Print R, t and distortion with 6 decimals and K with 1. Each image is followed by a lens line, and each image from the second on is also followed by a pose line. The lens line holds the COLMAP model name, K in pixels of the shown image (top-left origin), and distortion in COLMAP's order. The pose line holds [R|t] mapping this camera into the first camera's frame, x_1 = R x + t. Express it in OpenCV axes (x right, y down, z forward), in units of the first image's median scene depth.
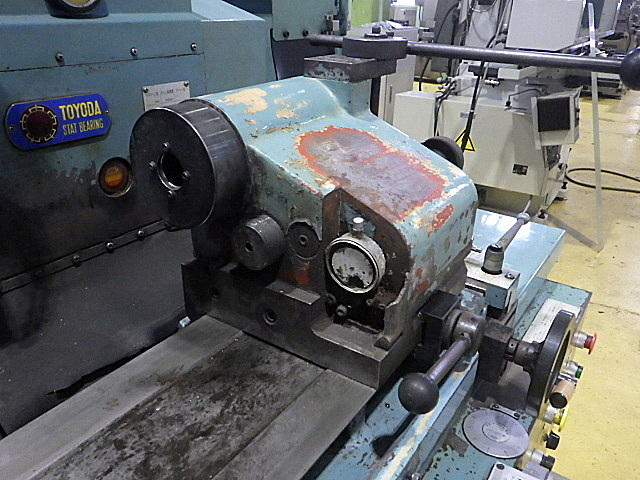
lens RADIAL K [[525.3, 0, 321.9], [0, 525.3, 244.4], [0, 0, 1]] dist [-0.000269, -0.004258]
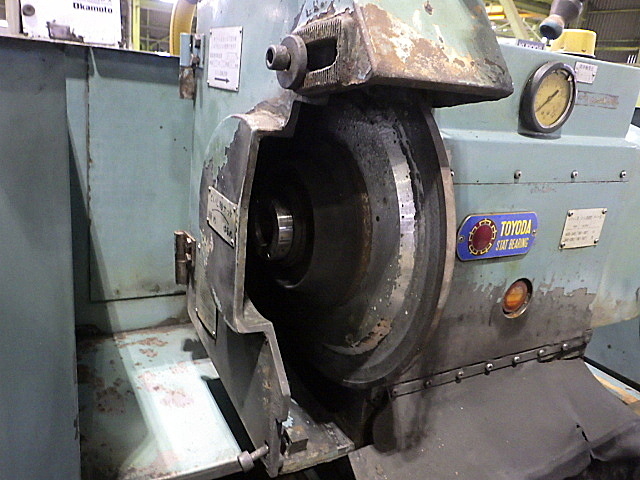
lens RADIAL K [[525.3, 0, 321.9], [0, 525.3, 244.4], [0, 0, 1]] dist [-0.000269, -0.004258]
pose [[0.903842, 0.180099, -0.388117, -0.393513], [-0.243606, 0.962328, -0.120754, -0.024502], [0.351748, 0.203690, 0.913665, 0.008931]]
